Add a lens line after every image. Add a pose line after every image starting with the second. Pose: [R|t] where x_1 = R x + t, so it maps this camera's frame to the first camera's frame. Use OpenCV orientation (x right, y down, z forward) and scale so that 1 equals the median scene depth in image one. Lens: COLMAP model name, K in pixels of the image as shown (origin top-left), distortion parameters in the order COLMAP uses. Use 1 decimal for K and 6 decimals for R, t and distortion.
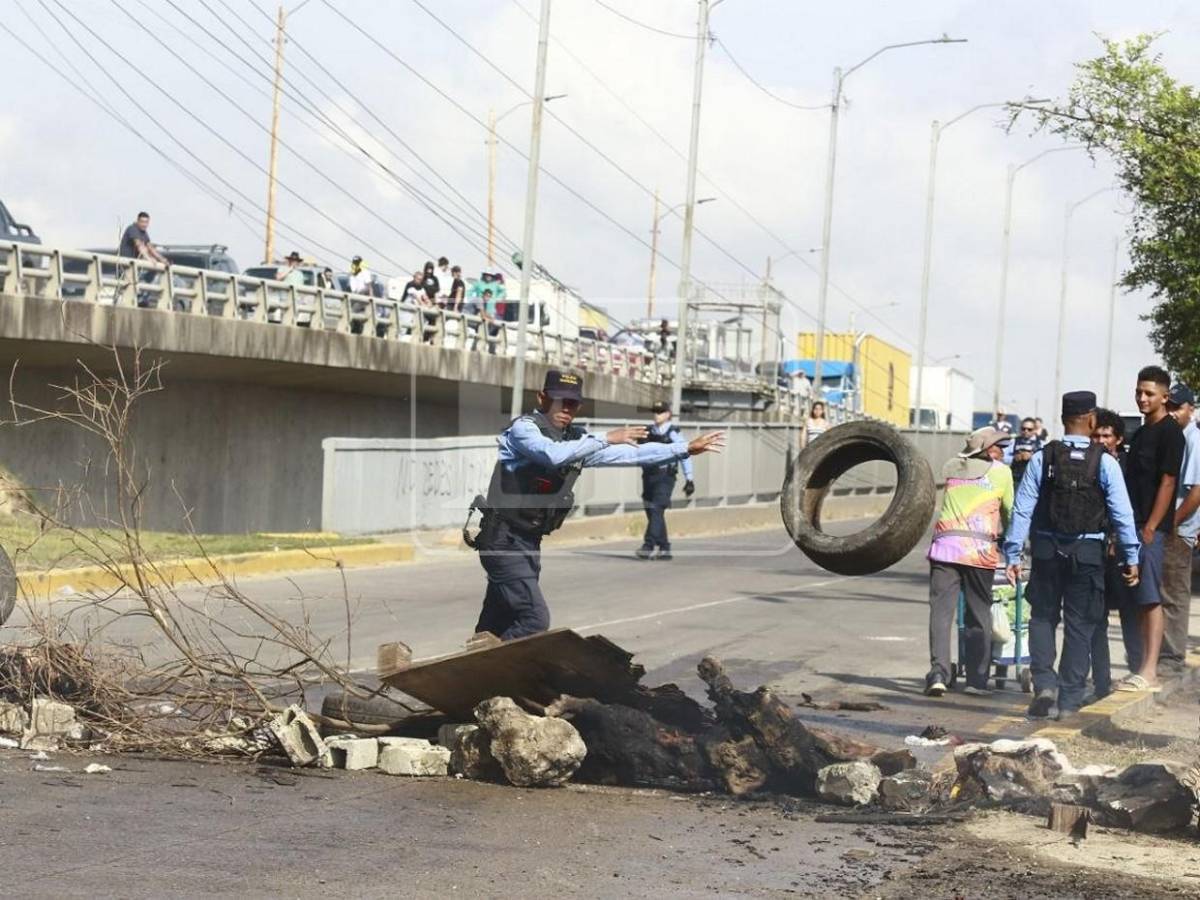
lens RADIAL K [[5634.0, 0, 600.0], [0, 5634.0, 450.0], [0, 0, 1]] dist [-0.278024, 1.692745]
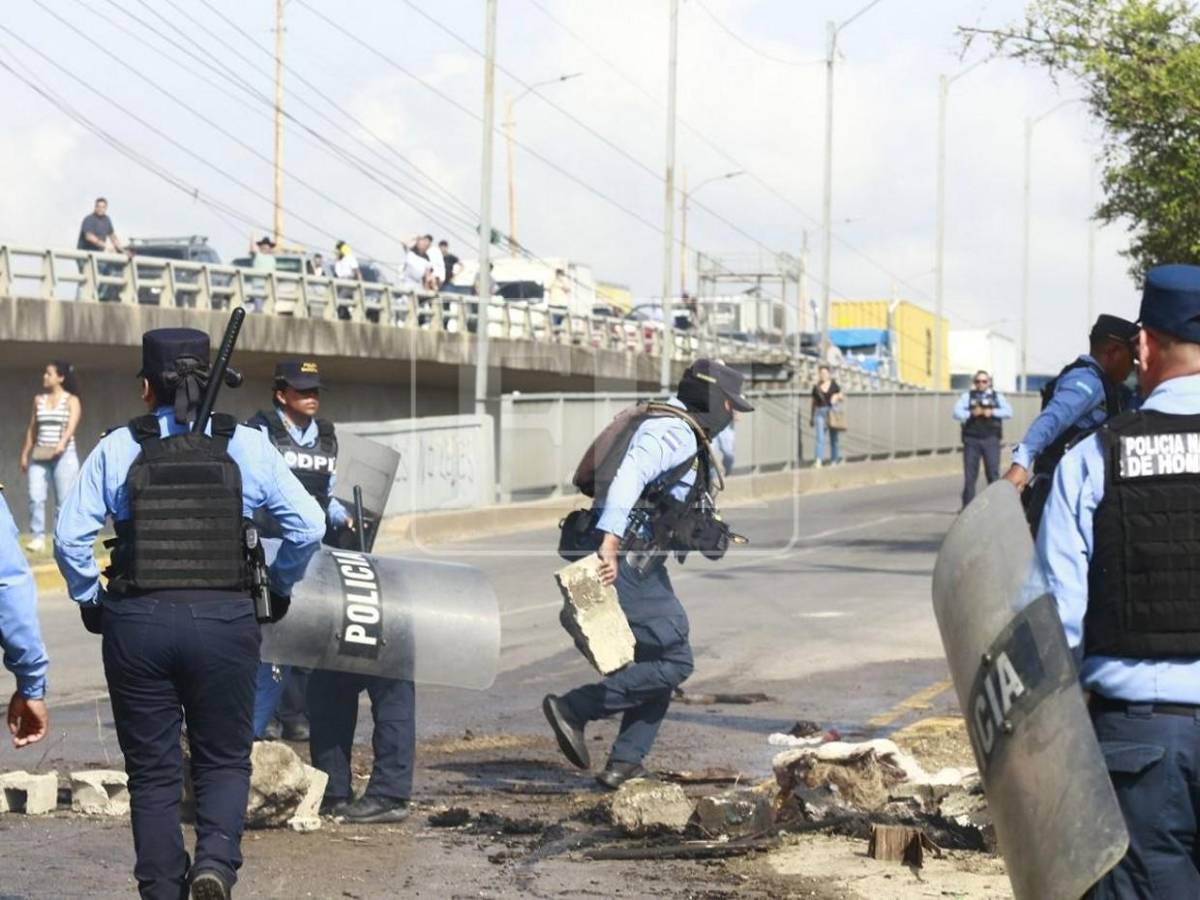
lens RADIAL K [[5198.9, 0, 600.0], [0, 5198.9, 450.0], [0, 0, 1]] dist [-0.228257, -0.585246]
pose [[0.998366, -0.048158, -0.030747, 0.035984], [0.048202, 0.998837, 0.000685, 0.004218], [0.030678, -0.002166, 0.999527, 0.144265]]
